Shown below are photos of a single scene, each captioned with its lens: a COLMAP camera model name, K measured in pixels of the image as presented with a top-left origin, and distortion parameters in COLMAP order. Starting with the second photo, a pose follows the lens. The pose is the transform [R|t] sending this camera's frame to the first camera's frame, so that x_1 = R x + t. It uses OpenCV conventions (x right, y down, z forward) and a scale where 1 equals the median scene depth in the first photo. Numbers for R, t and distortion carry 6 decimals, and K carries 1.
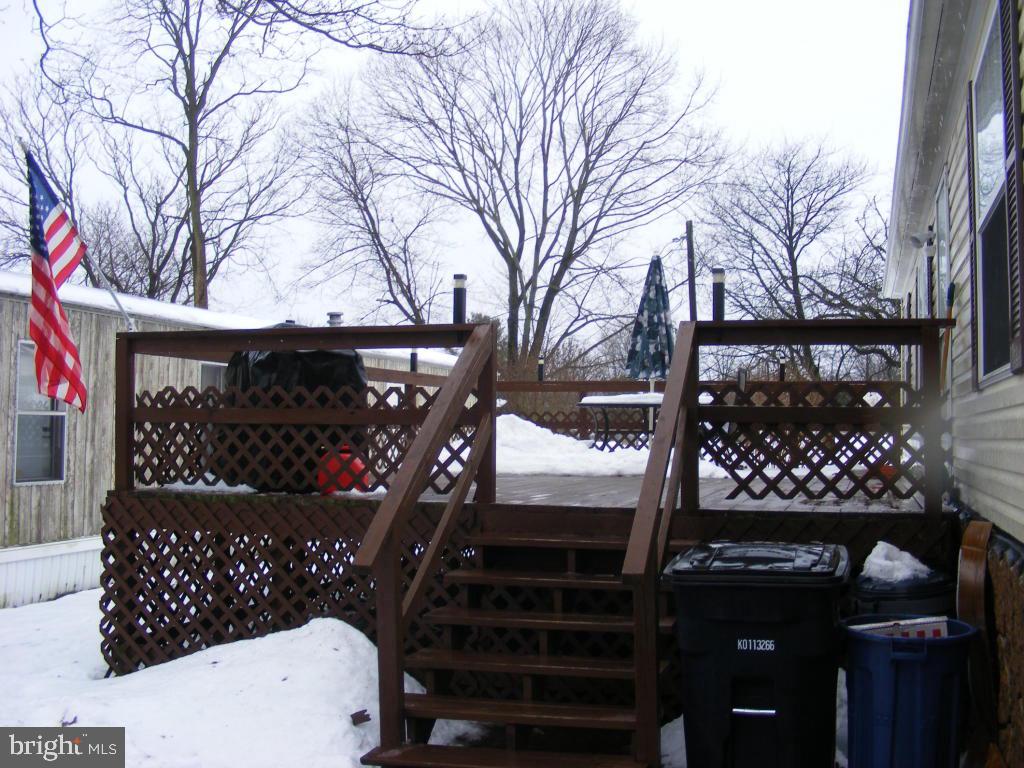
lens RADIAL K [[1188.2, 0, 511.6], [0, 1188.2, 385.3], [0, 0, 1]] dist [-0.179994, 0.000000]
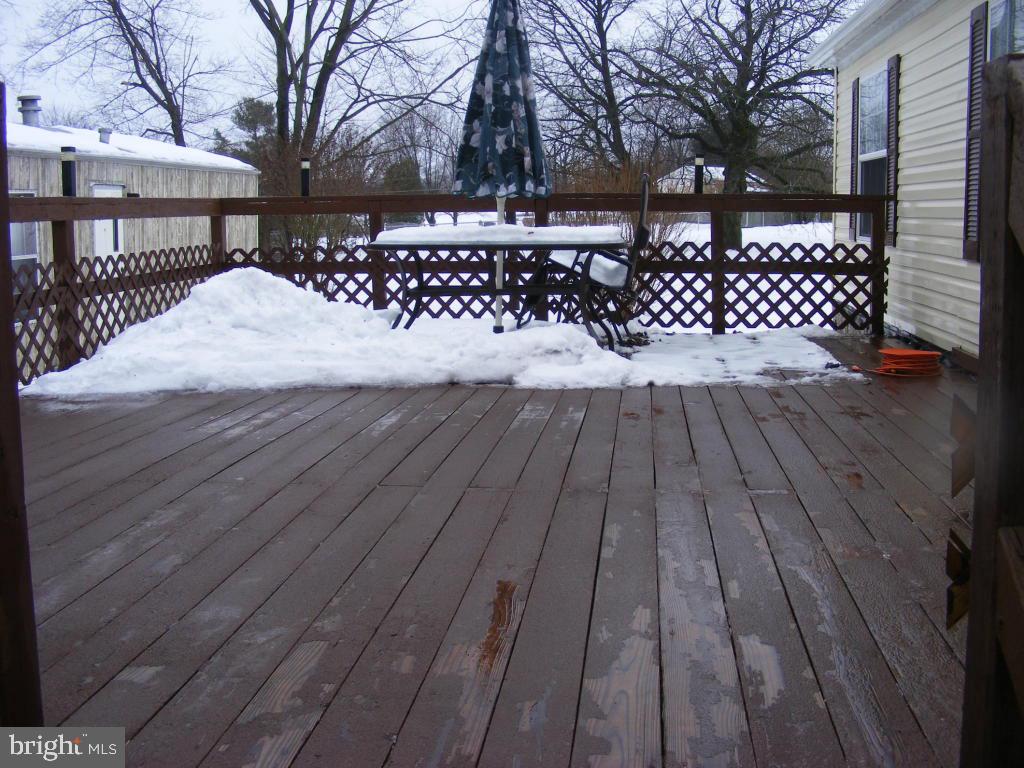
lens RADIAL K [[1188.2, 0, 513.2], [0, 1188.2, 379.4], [0, 0, 1]] dist [-0.179994, 0.000000]
pose [[0.982780, -0.042341, 0.179862, 0.005106], [0.010206, 0.984345, 0.175957, -0.005053], [-0.184496, -0.171091, 0.967827, 0.116005]]
